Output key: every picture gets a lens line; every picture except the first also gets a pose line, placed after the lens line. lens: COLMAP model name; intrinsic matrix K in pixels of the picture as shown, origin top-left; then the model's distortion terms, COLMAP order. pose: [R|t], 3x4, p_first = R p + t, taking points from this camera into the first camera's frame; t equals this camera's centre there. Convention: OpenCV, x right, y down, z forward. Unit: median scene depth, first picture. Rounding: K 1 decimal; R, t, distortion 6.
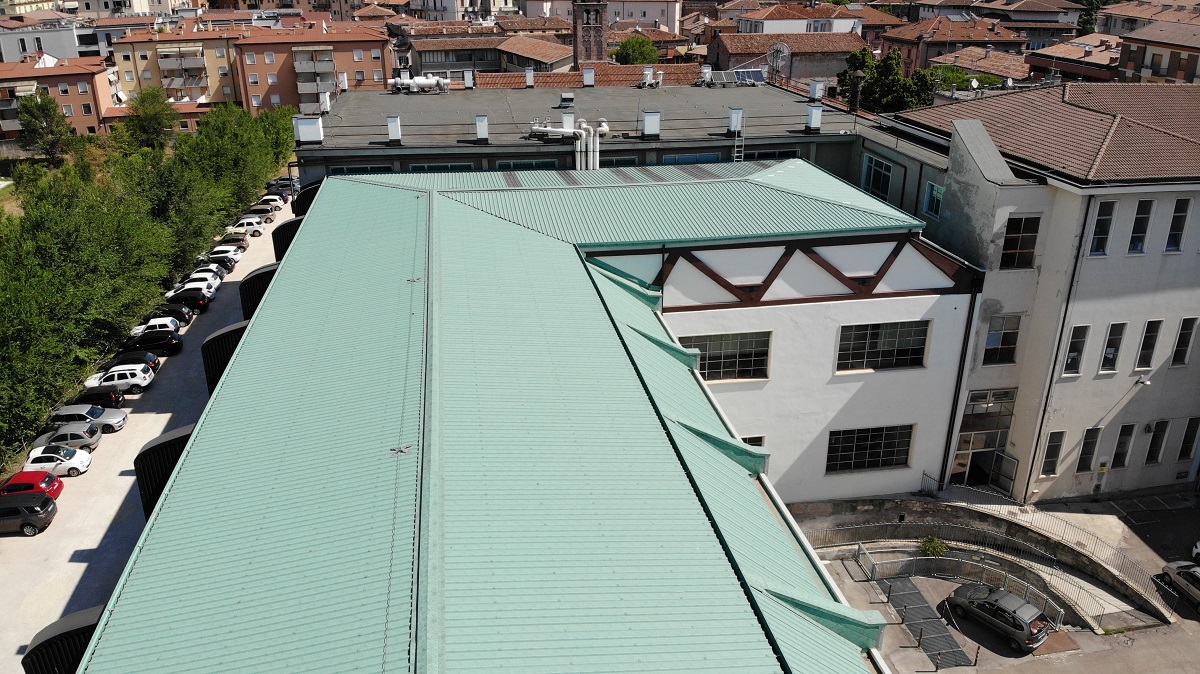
lens RADIAL K [[879.4, 0, 600.0], [0, 879.4, 337.0], [0, 0, 1]] dist [0.052494, -0.164313]
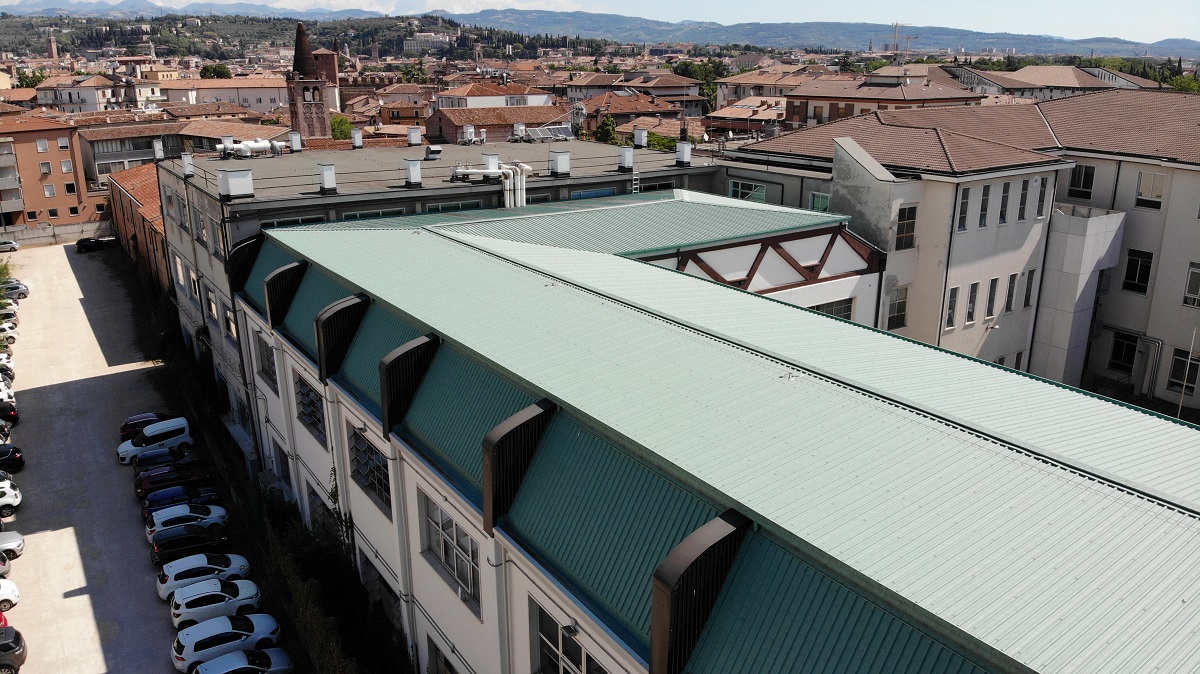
lens RADIAL K [[872.0, 0, 600.0], [0, 872.0, 337.0], [0, 0, 1]] dist [0.120573, -0.301590]
pose [[0.911499, -0.125705, 0.391623, -0.399601], [0.161932, 0.984930, -0.060749, 0.048270], [-0.378084, 0.118789, 0.918118, 0.022544]]
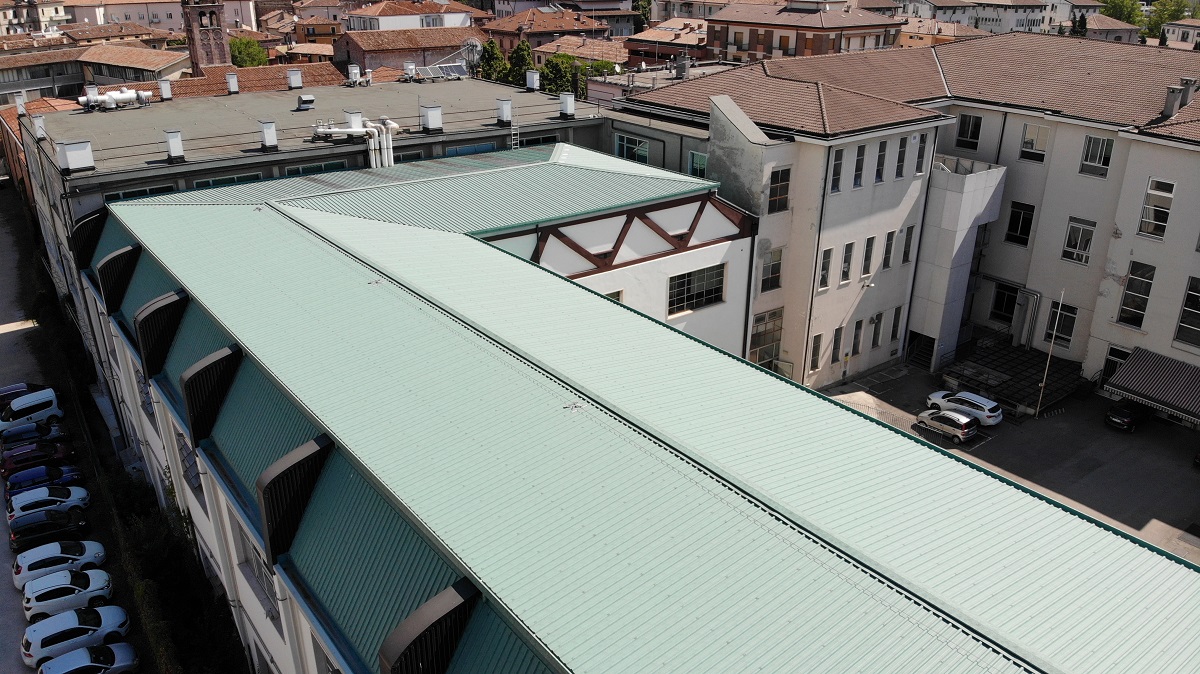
lens RADIAL K [[879.4, 0, 600.0], [0, 879.4, 337.0], [0, 0, 1]] dist [0.052494, -0.164313]
pose [[0.885673, -0.177648, 0.428980, -0.297911], [0.175279, 0.983472, 0.045391, -0.002956], [-0.429954, 0.034990, 0.902173, -0.014455]]
